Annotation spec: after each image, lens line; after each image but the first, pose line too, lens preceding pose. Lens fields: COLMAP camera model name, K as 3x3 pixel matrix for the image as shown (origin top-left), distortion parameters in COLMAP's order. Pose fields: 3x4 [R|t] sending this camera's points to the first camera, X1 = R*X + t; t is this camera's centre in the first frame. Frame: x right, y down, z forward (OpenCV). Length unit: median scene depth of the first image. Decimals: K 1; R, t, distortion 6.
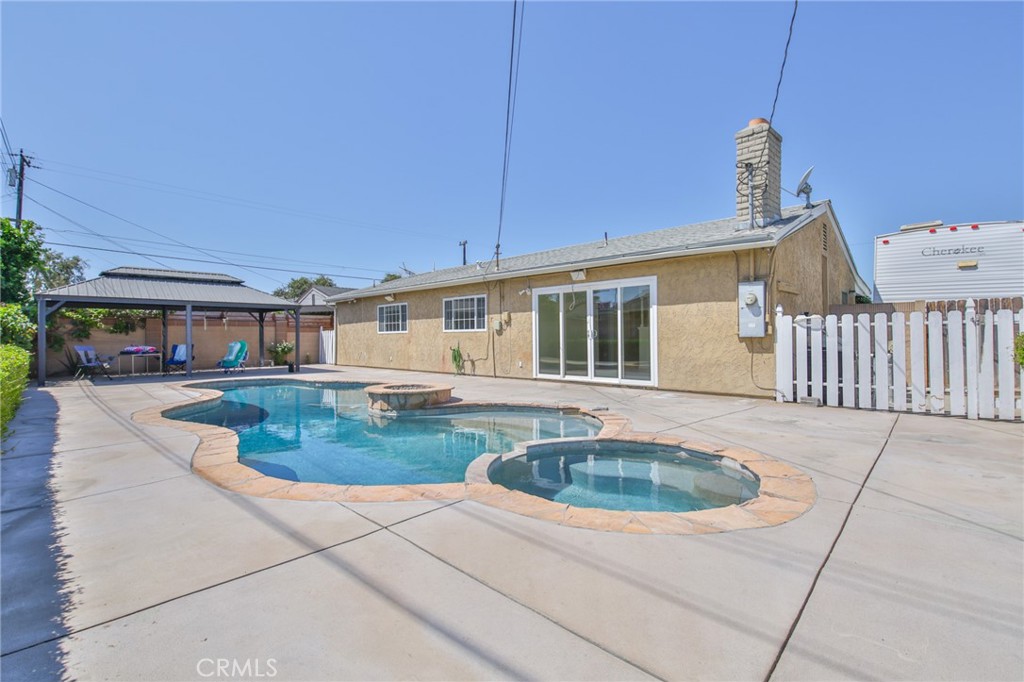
lens RADIAL K [[466.4, 0, 515.5], [0, 466.4, 334.9], [0, 0, 1]] dist [-0.010040, -0.004998]
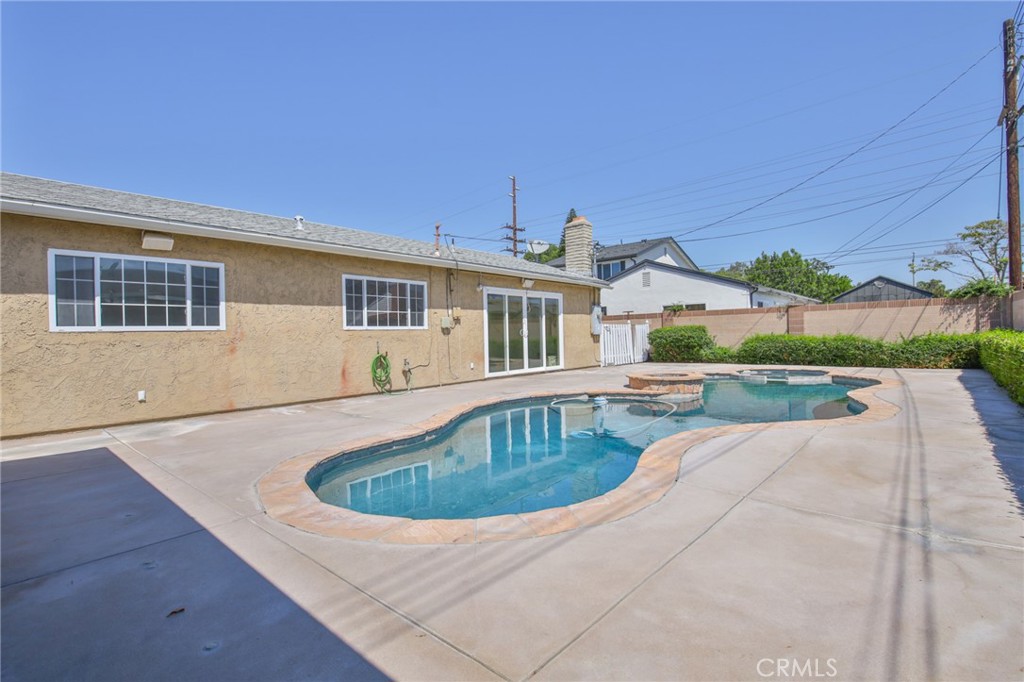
lens RADIAL K [[466.4, 0, 515.6], [0, 466.4, 338.5], [0, 0, 1]] dist [-0.010040, -0.004998]
pose [[-0.053248, -0.006522, 0.998560, -0.812744], [0.006697, 0.999954, 0.006888, 0.002792], [-0.998559, 0.007054, -0.053202, 0.855848]]
